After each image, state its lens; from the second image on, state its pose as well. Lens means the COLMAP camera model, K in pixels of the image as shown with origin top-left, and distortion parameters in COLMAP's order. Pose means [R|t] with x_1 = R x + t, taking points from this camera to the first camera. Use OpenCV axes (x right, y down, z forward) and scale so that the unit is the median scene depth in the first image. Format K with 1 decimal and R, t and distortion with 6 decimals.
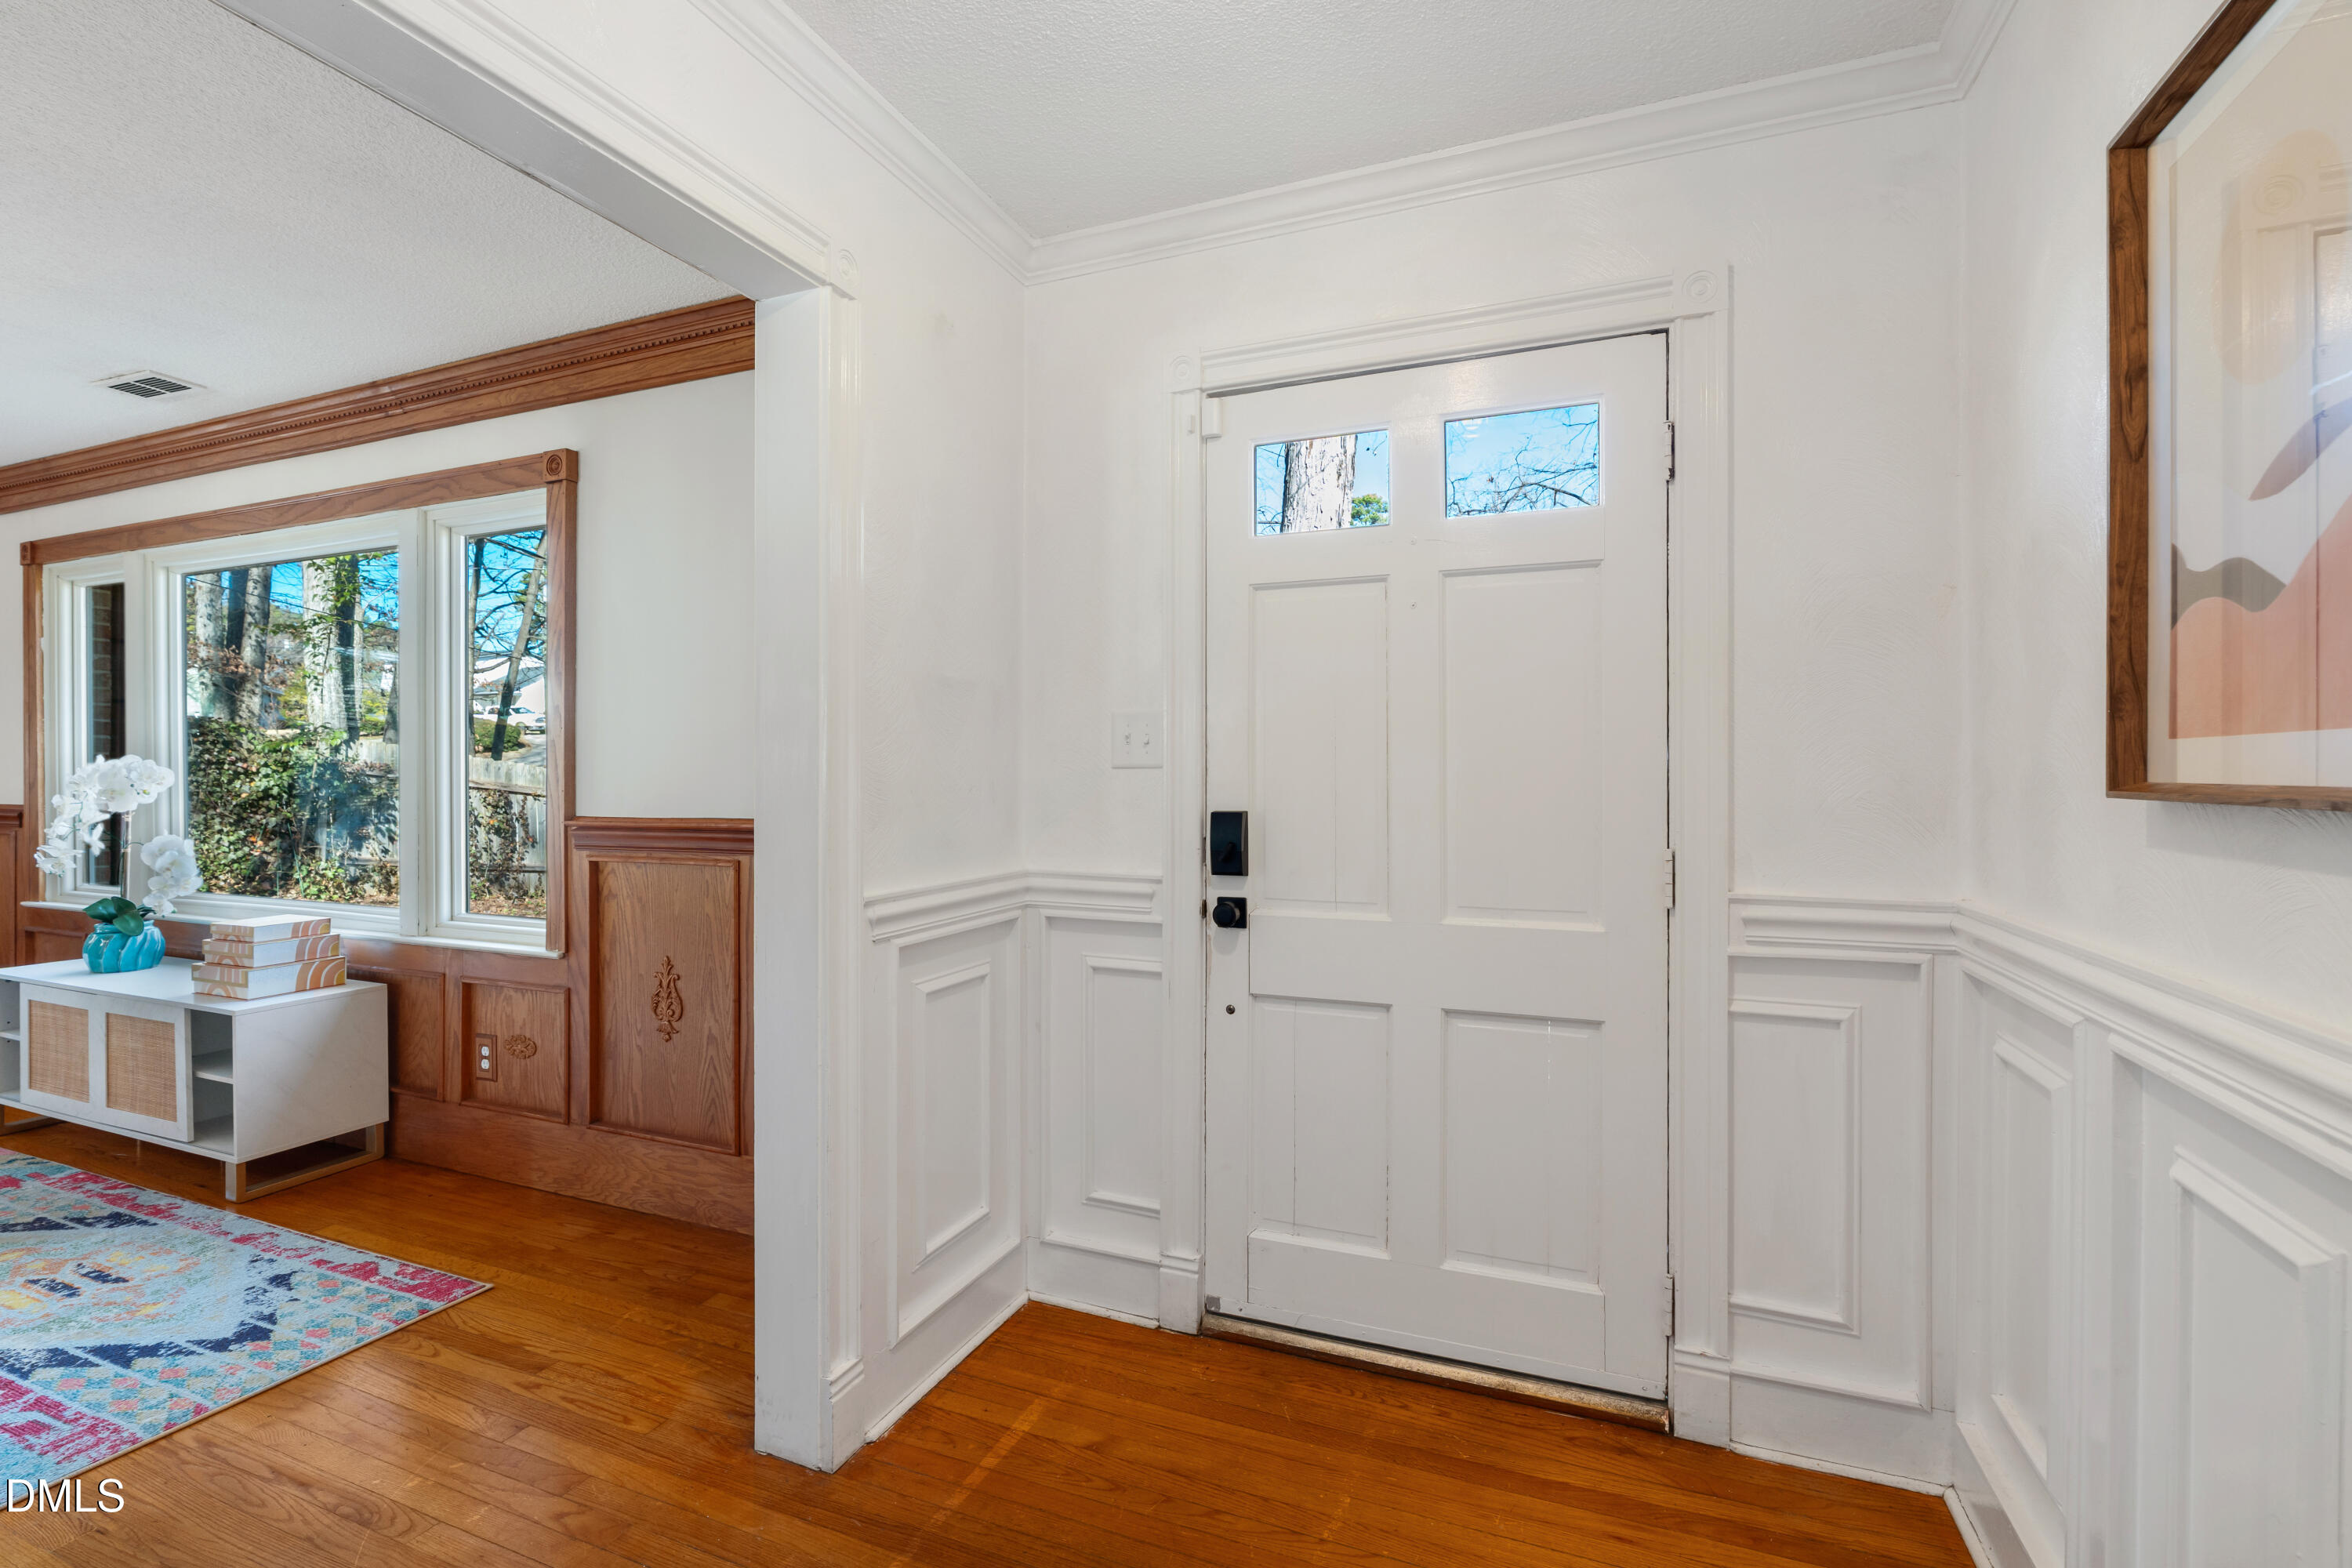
lens RADIAL K [[1059.4, 0, 1156.7], [0, 1059.4, 779.4], [0, 0, 1]] dist [-0.008457, 0.003130]
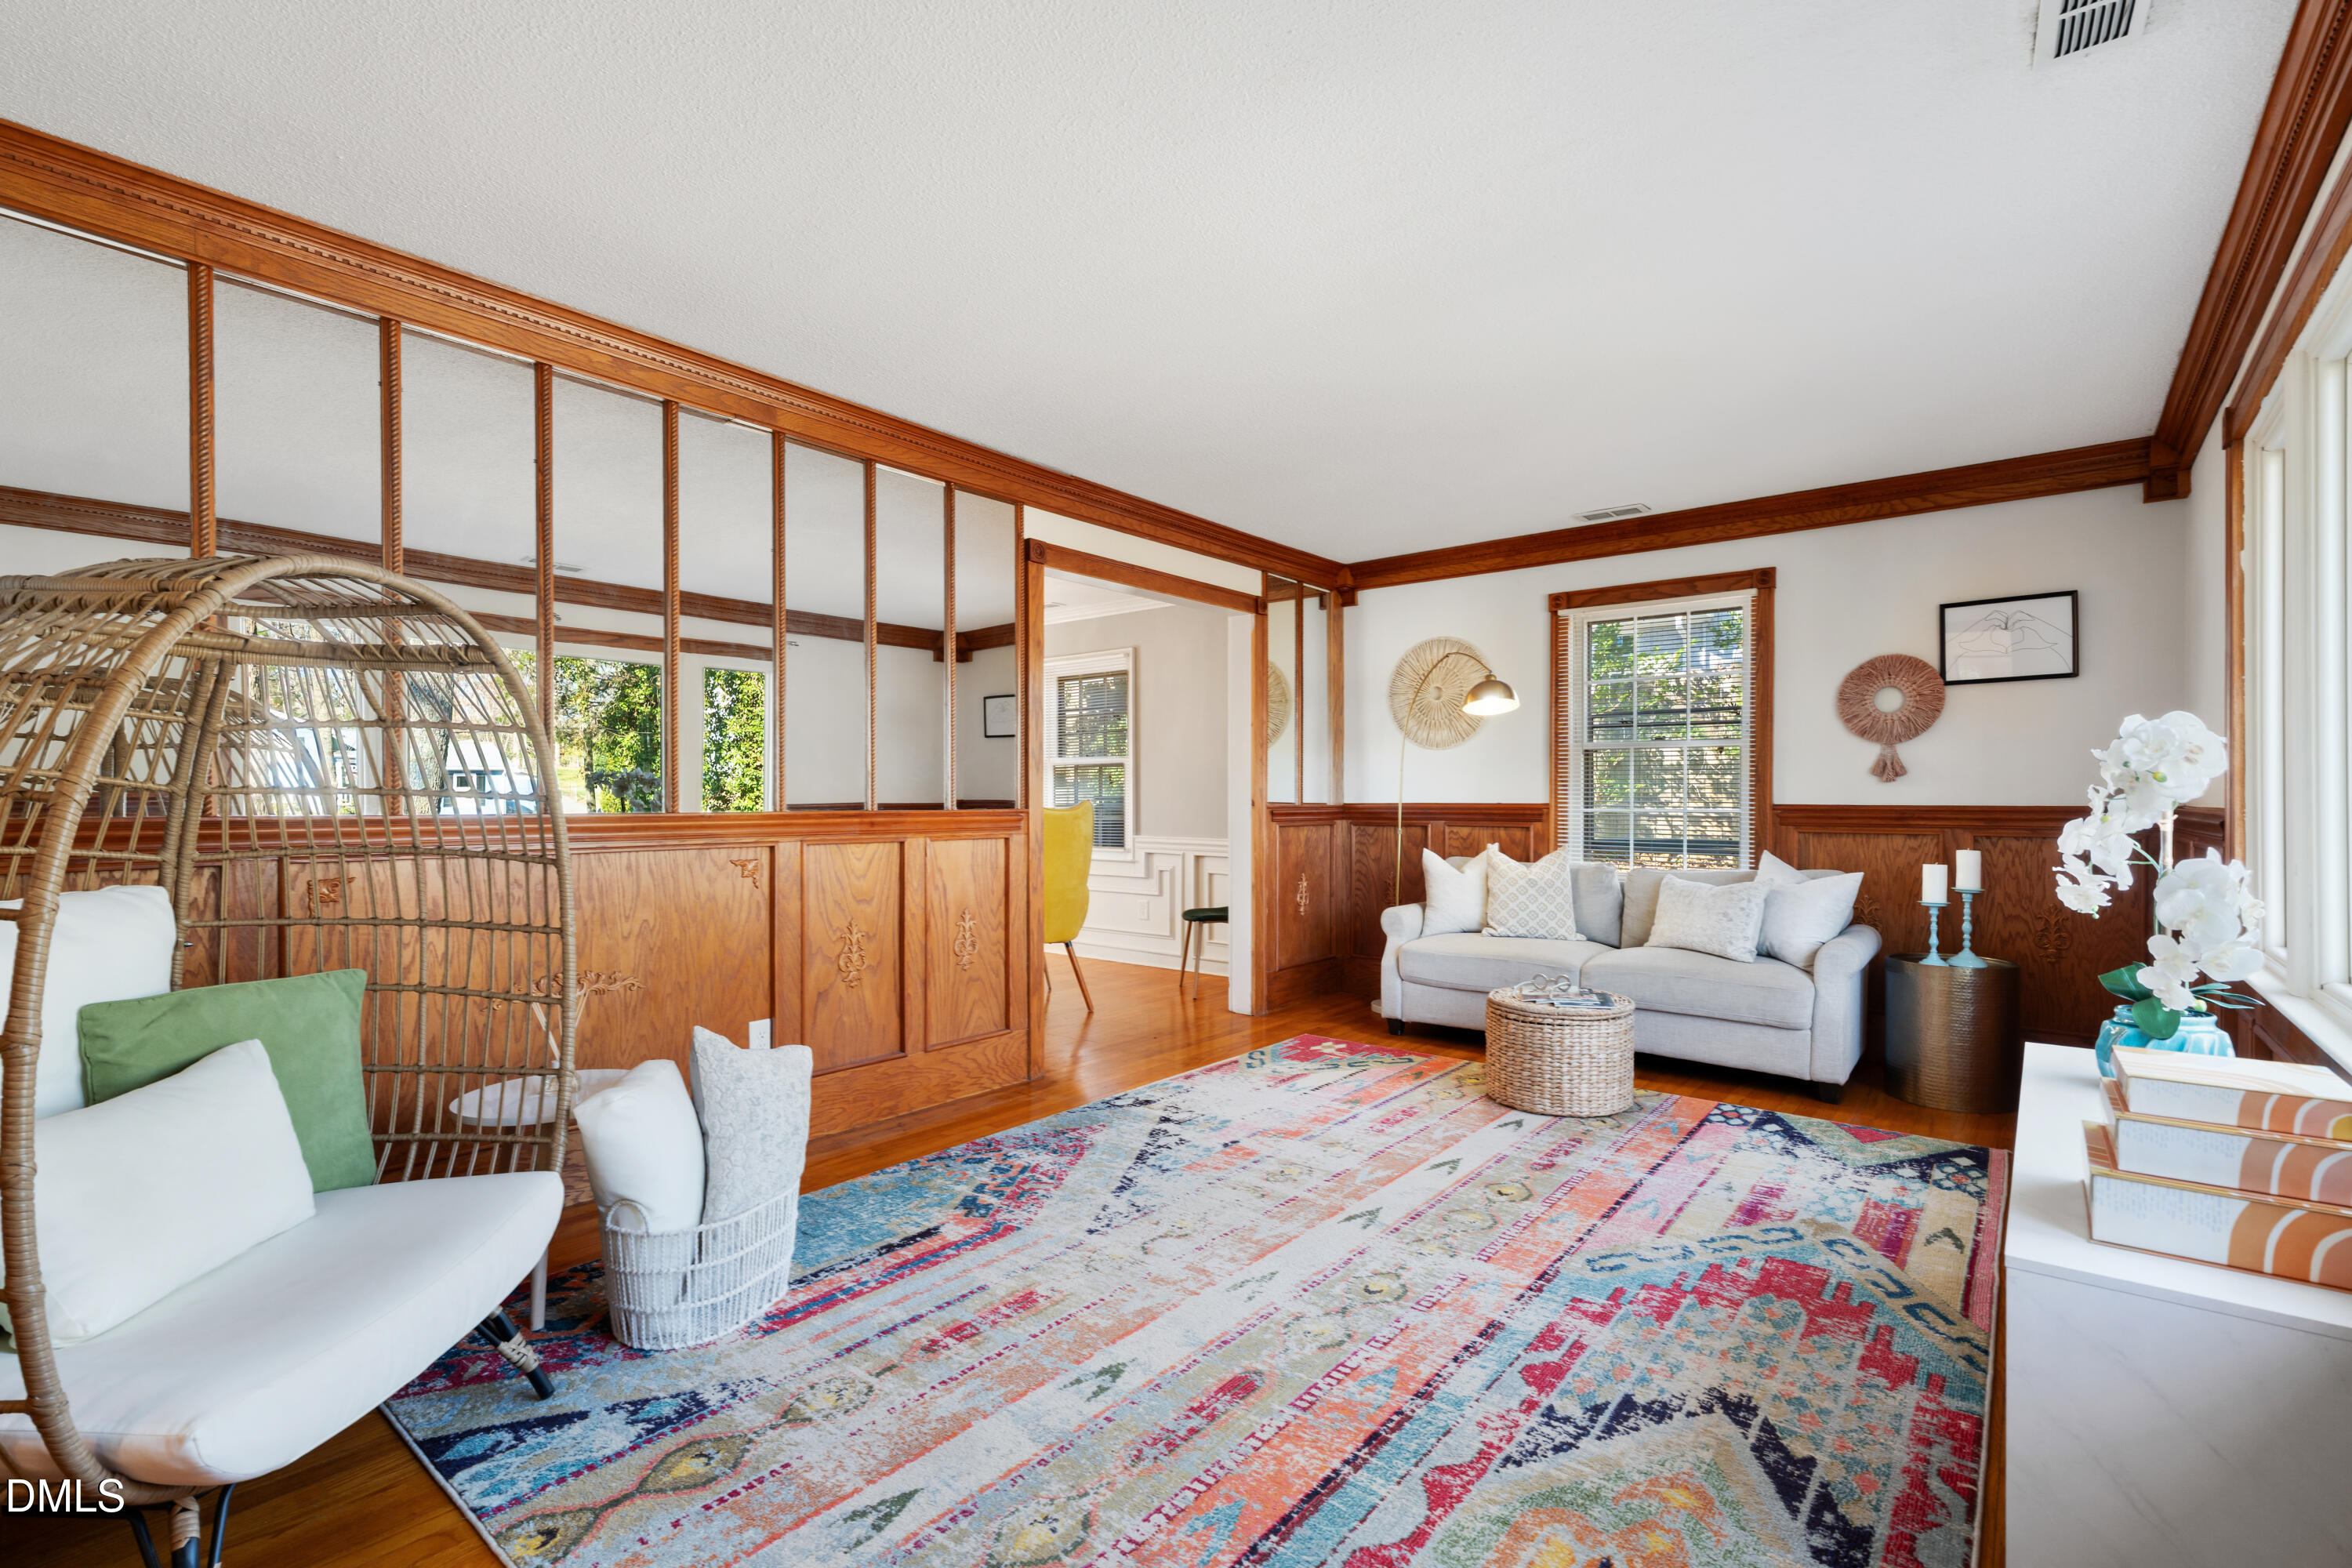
lens RADIAL K [[1059.4, 0, 1176.4], [0, 1059.4, 801.2], [0, 0, 1]] dist [-0.008457, 0.003130]
pose [[-0.279678, 0.001136, -0.960093, -0.427354], [-0.006945, 0.999971, 0.003207, 0.037995], [0.960069, 0.007565, -0.279662, 0.949661]]
